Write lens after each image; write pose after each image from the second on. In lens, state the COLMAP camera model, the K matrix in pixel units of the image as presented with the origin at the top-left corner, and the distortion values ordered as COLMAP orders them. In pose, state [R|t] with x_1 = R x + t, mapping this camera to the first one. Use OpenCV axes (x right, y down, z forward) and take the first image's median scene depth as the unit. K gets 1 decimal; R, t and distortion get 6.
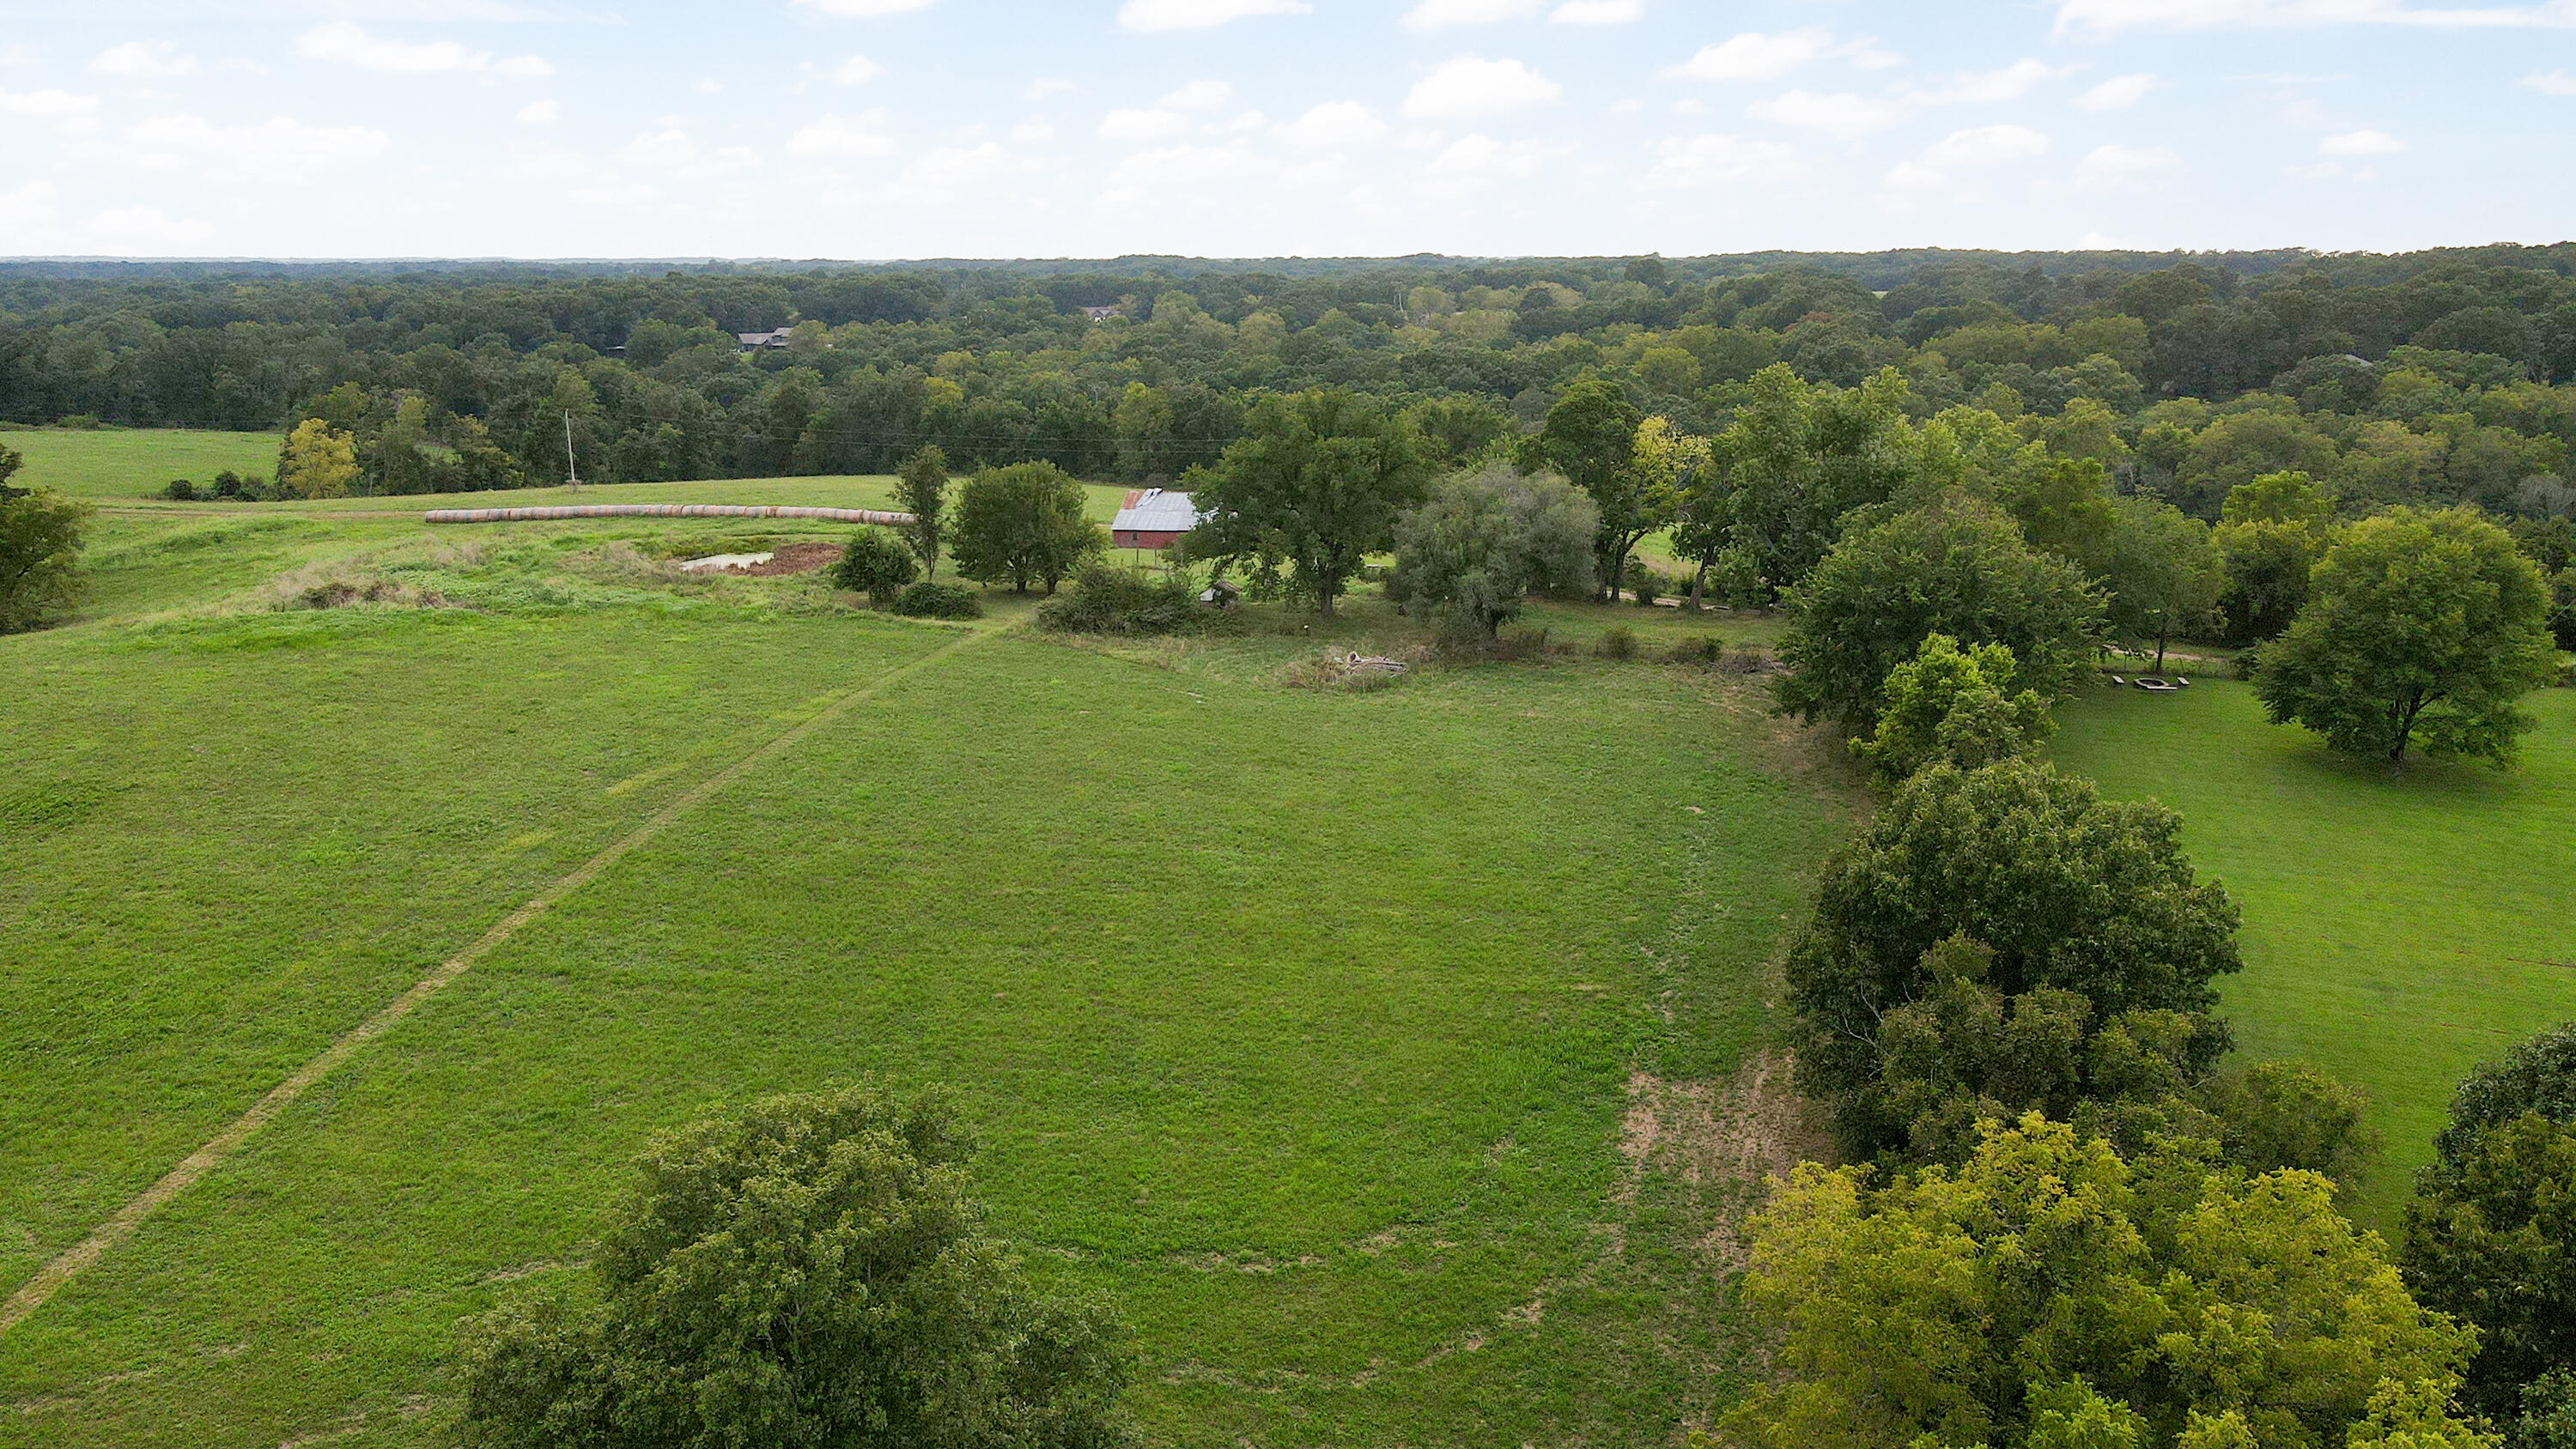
lens RADIAL K [[1926.8, 0, 1288.0], [0, 1926.8, 724.5], [0, 0, 1]] dist [-0.004338, 0.040750]
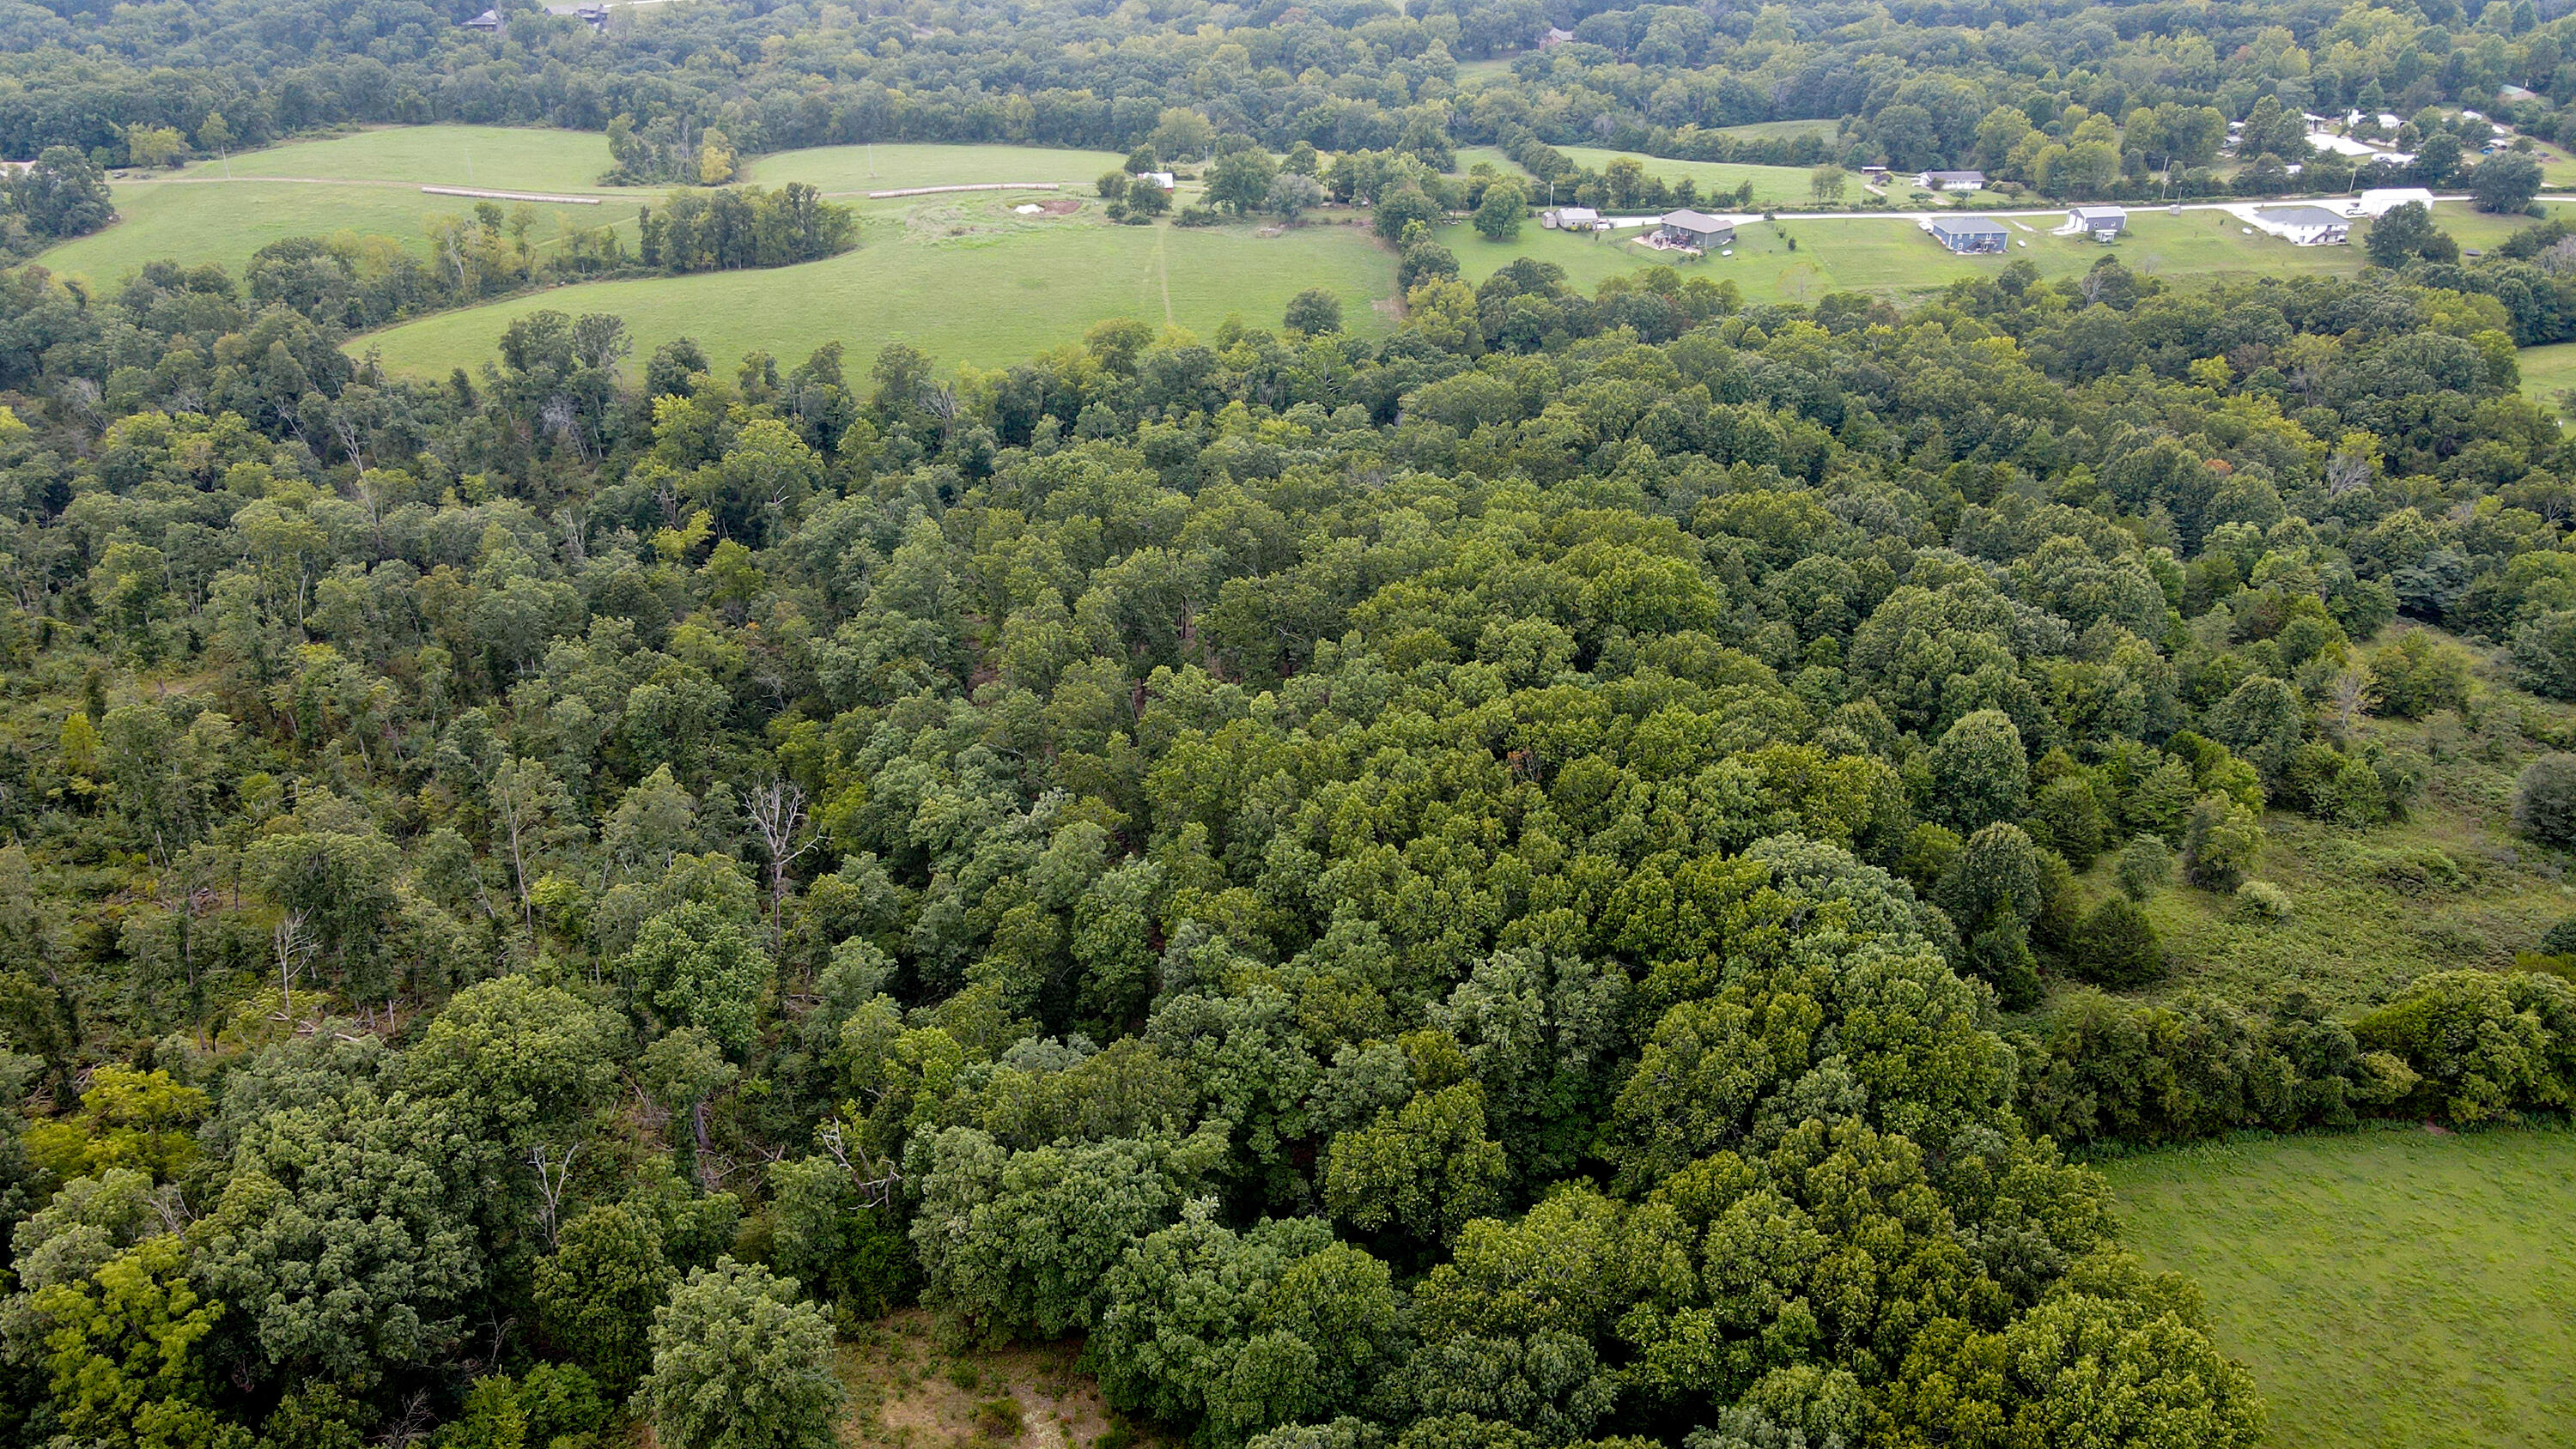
lens RADIAL K [[1900.9, 0, 1288.0], [0, 1900.9, 724.5], [0, 0, 1]] dist [-0.002462, 0.038219]
pose [[0.948943, -0.142753, 0.281297, -1.098874], [0.071403, 0.965803, 0.249253, -0.020518], [-0.307259, -0.216442, 0.926685, -2.685911]]
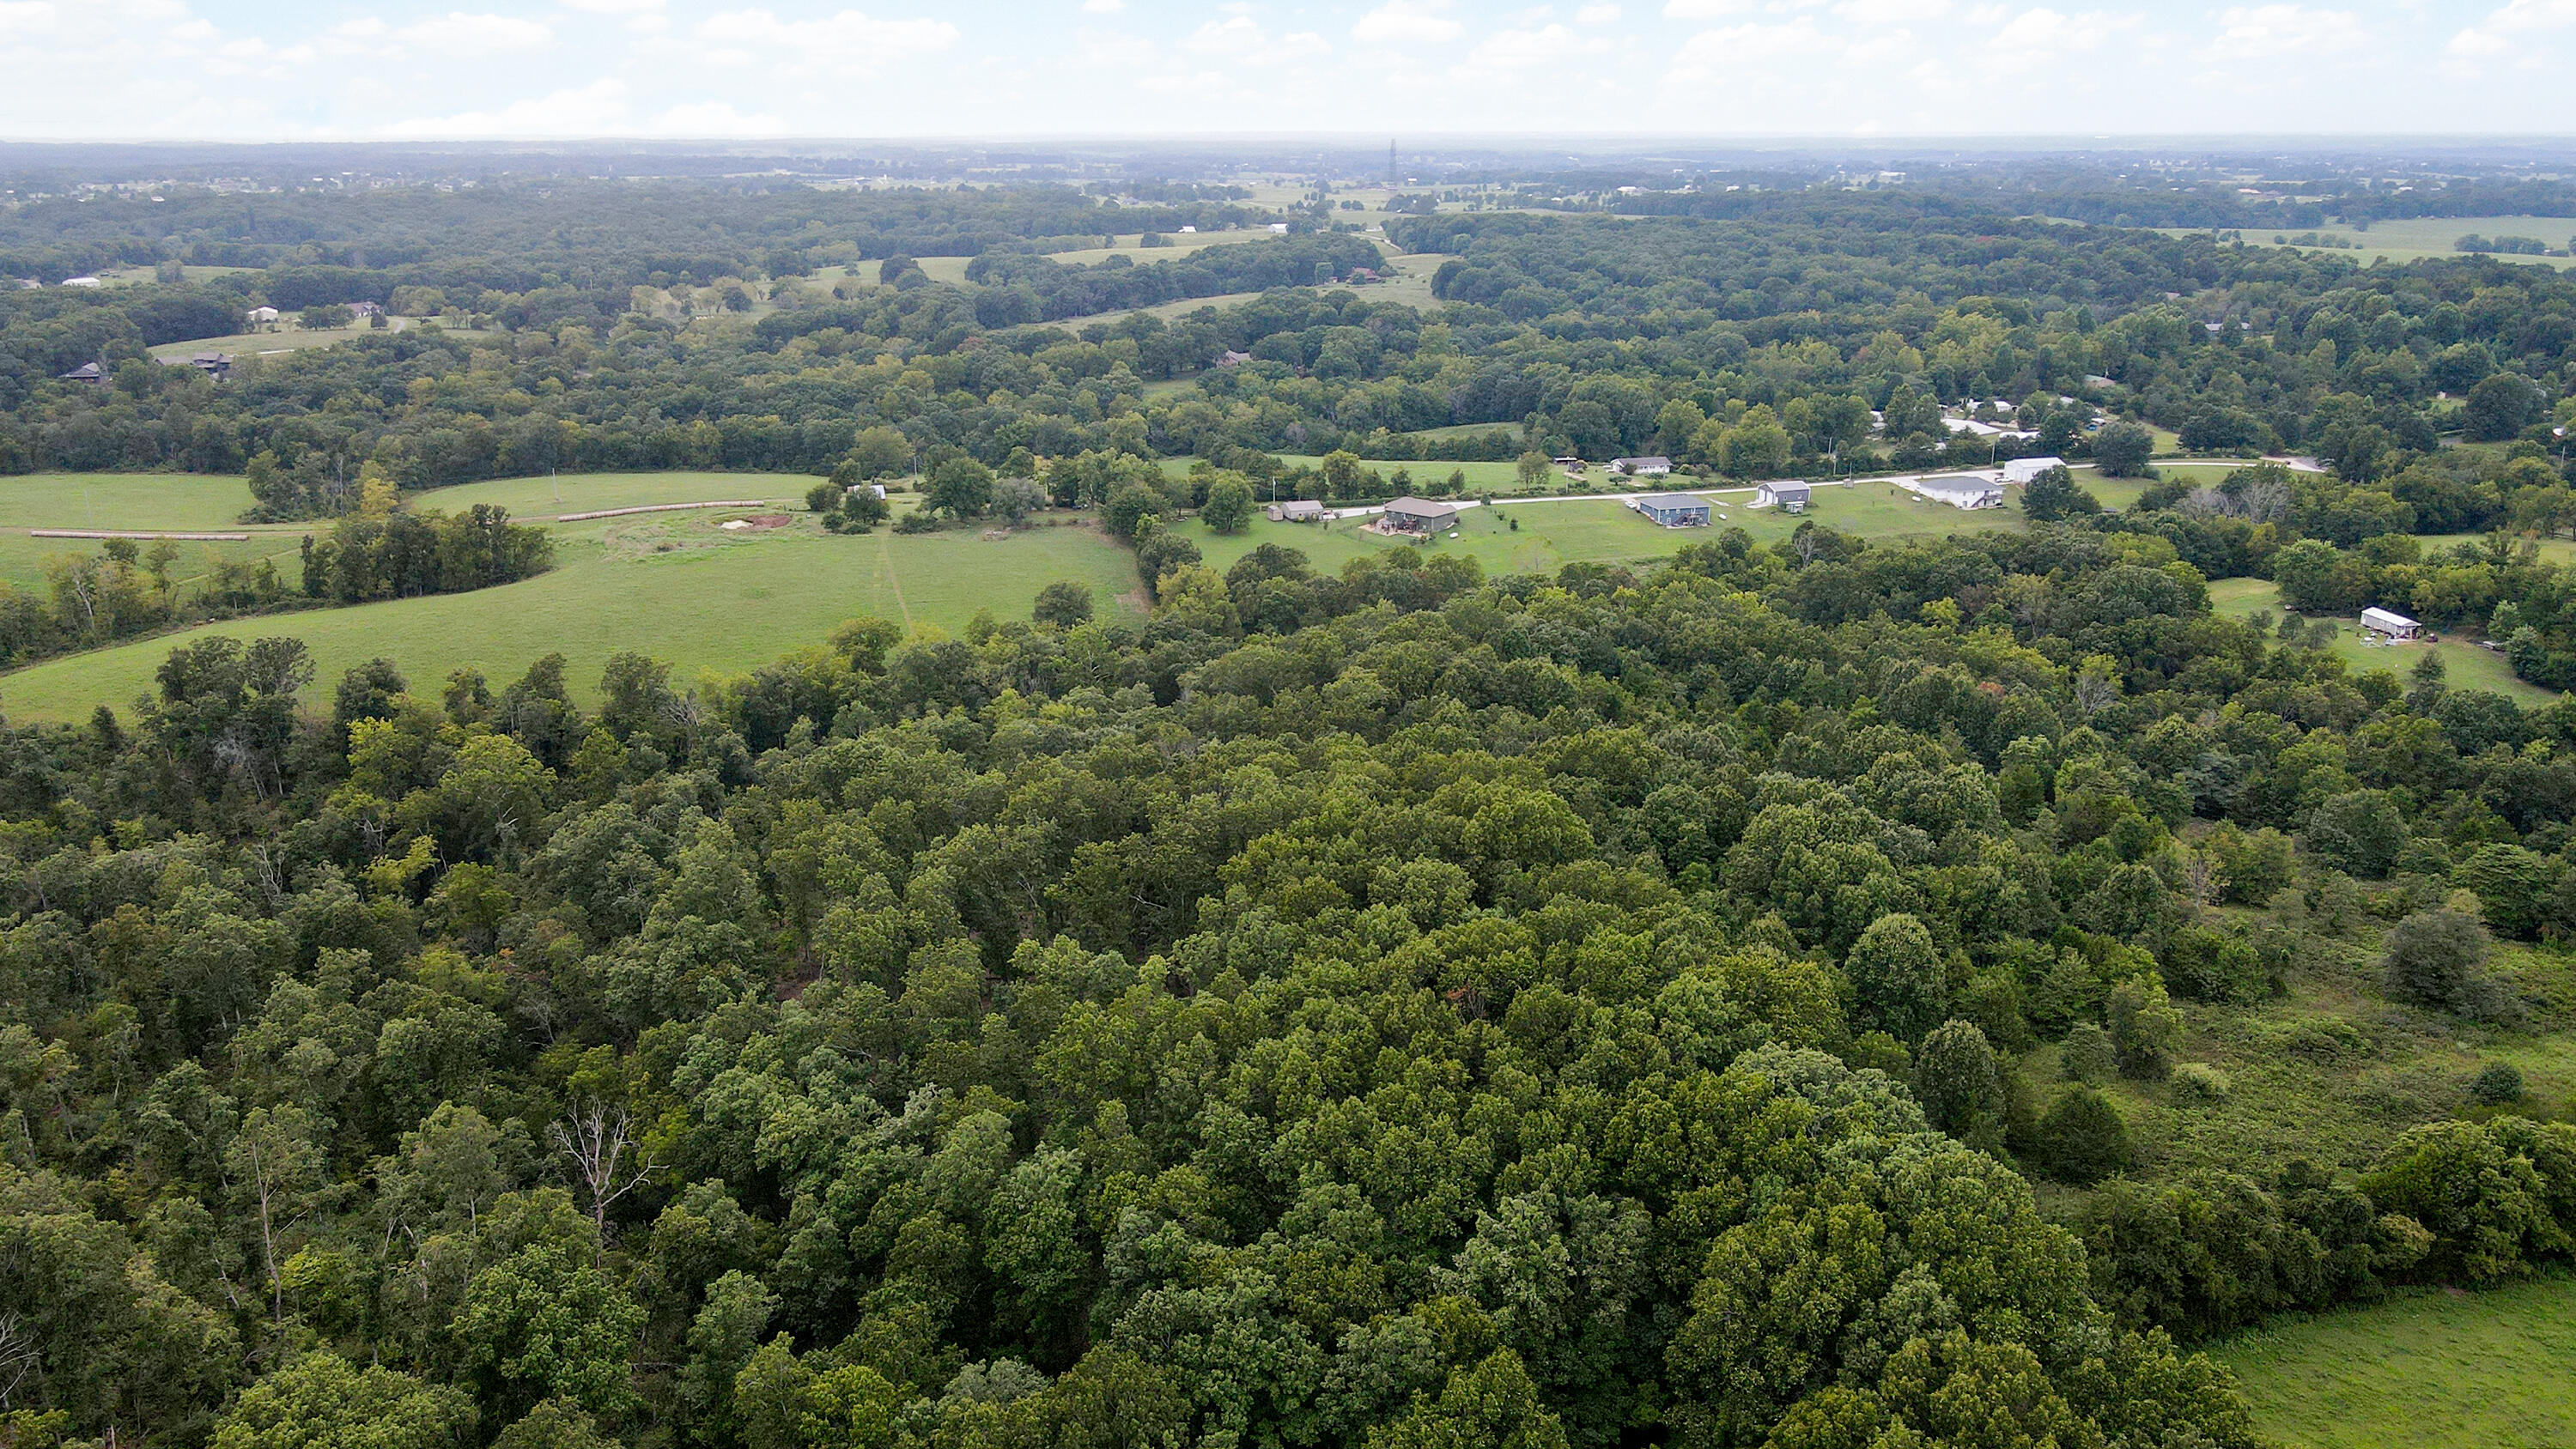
lens RADIAL K [[1926.8, 0, 1288.0], [0, 1926.8, 724.5], [0, 0, 1]] dist [-0.004338, 0.040750]
pose [[0.871601, -0.145567, 0.468105, -1.234933], [0.115009, 0.988964, 0.093395, 0.050637], [-0.476534, -0.027567, 0.878724, -2.524884]]
